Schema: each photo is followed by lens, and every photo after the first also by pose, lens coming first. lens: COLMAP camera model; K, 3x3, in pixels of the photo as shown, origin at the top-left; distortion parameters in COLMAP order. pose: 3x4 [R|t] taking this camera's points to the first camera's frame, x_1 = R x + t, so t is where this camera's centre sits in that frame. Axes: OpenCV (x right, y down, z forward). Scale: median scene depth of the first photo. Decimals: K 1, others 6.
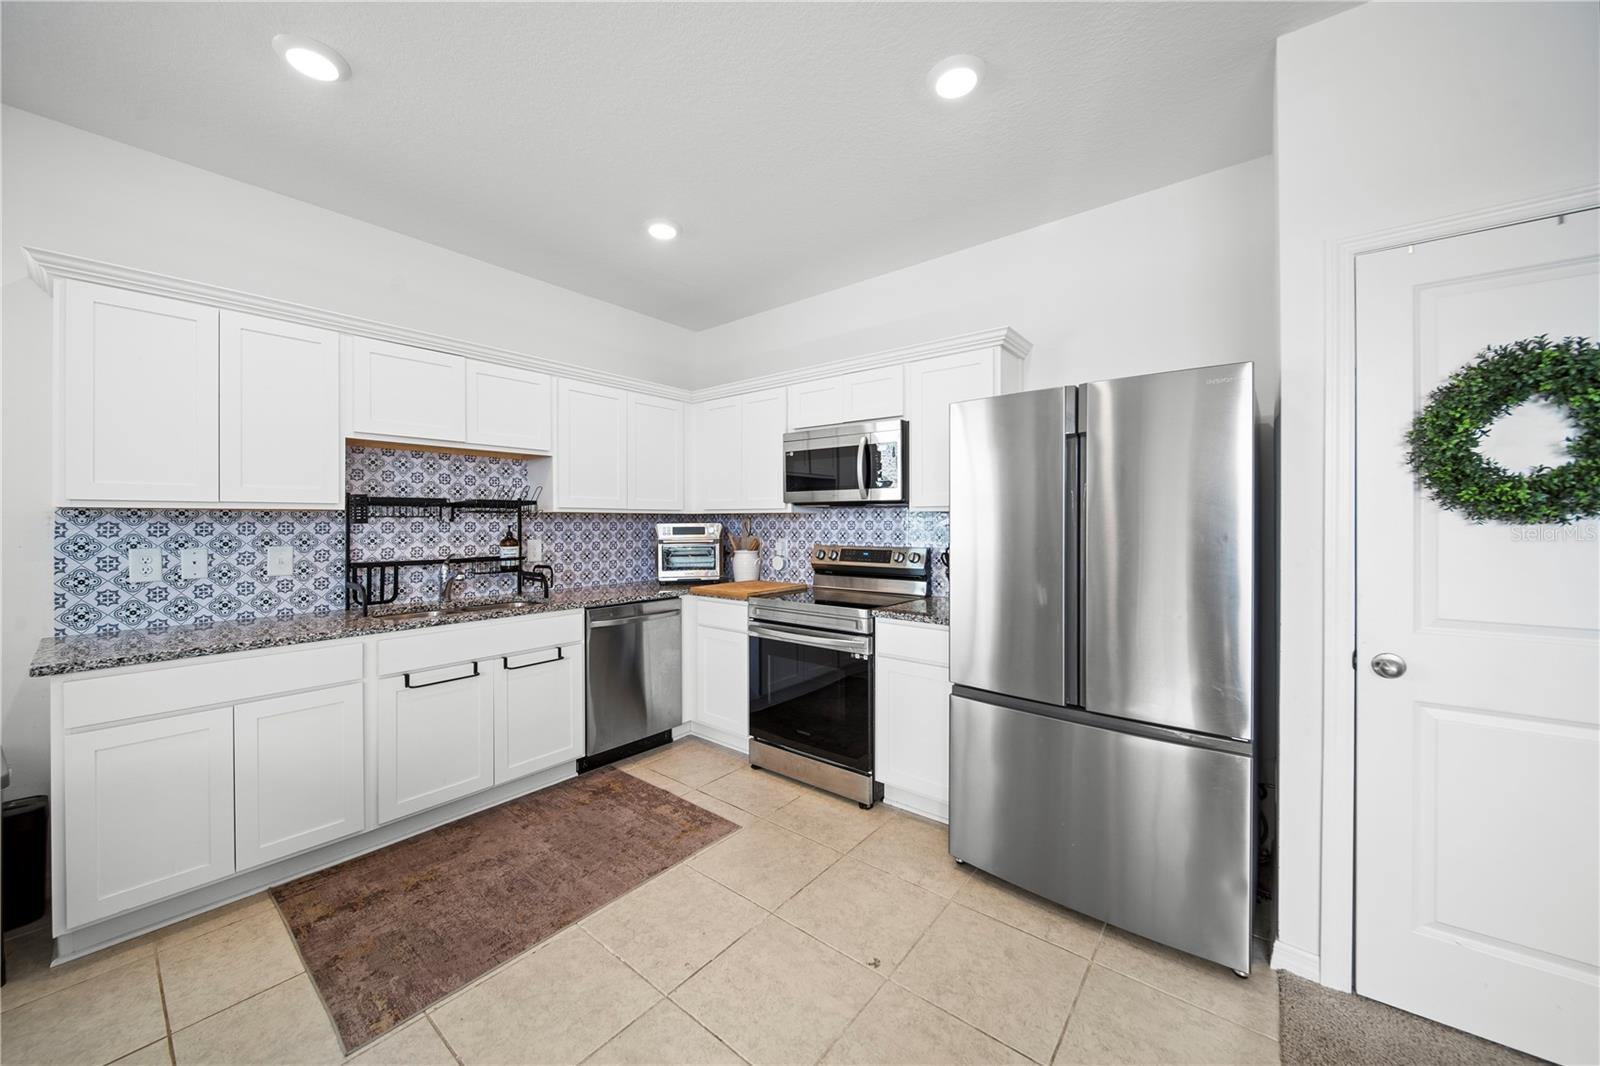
lens RADIAL K [[578.7, 0, 792.4], [0, 578.7, 529.0], [0, 0, 1]] dist [-0.000306, -0.000025]
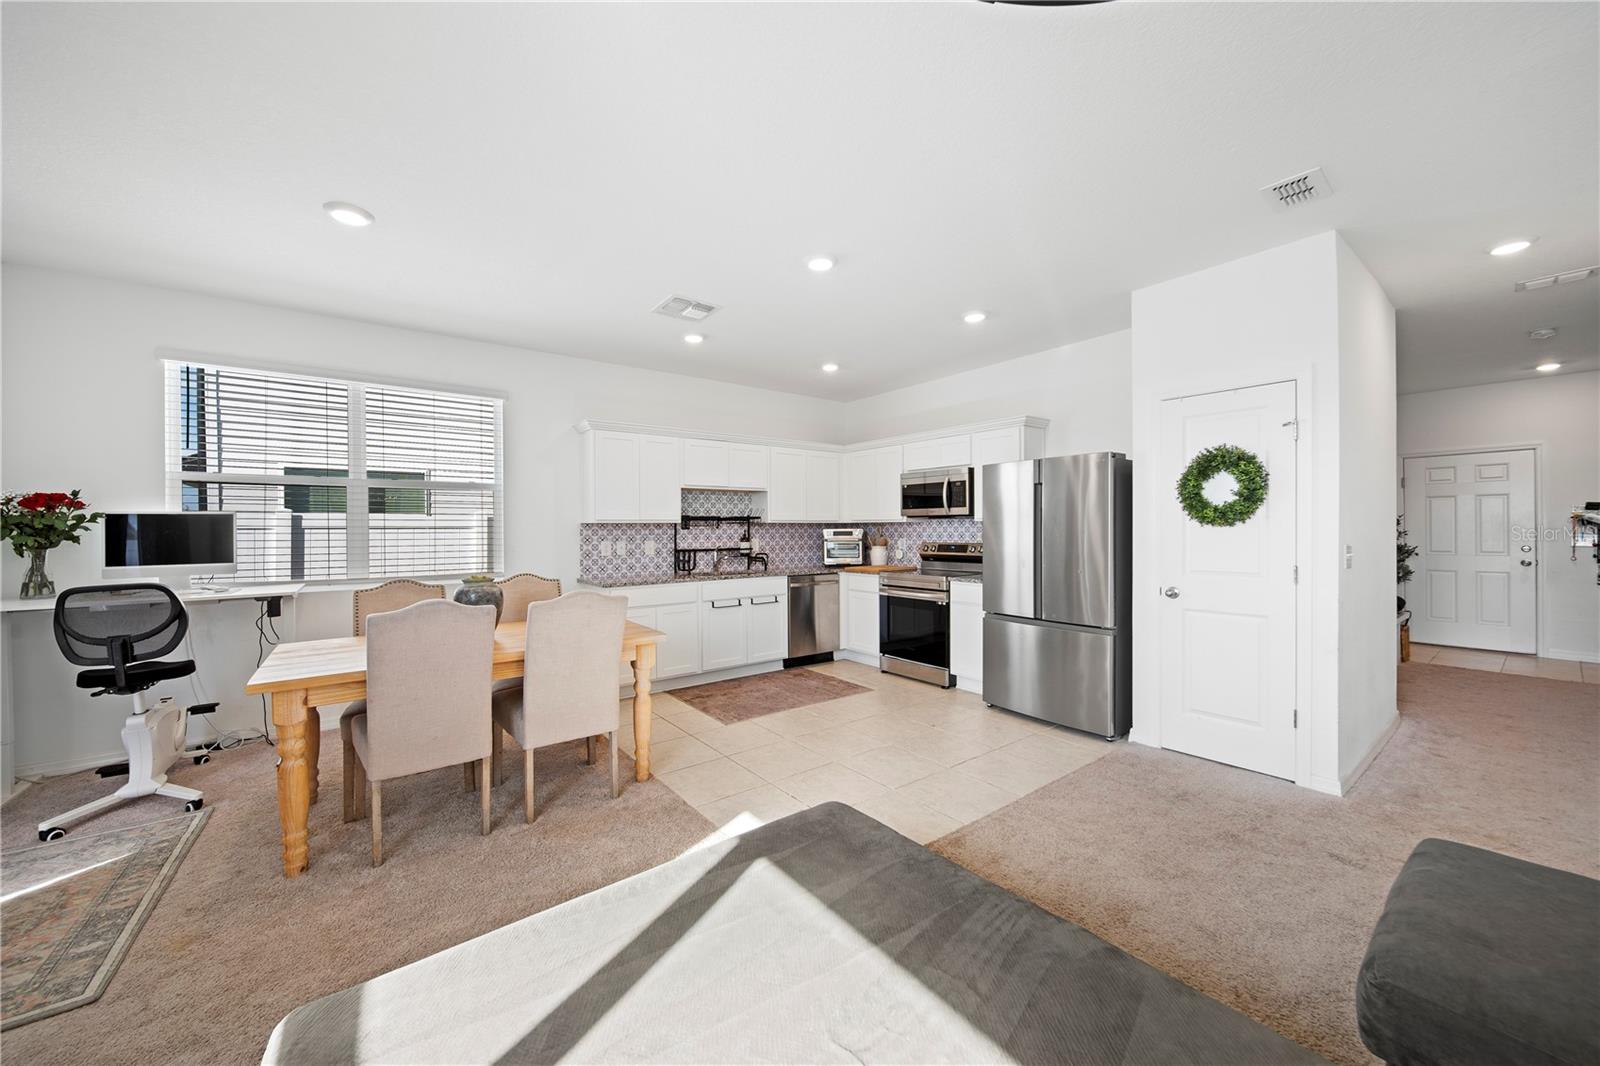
lens RADIAL K [[578.7, 0, 792.4], [0, 578.7, 529.0], [0, 0, 1]] dist [-0.000306, -0.000025]
pose [[0.970768, -0.004853, -0.239969, 0.084599], [0.002053, 0.999927, -0.011915, 0.011028], [0.240010, 0.011073, 0.970707, -0.709408]]
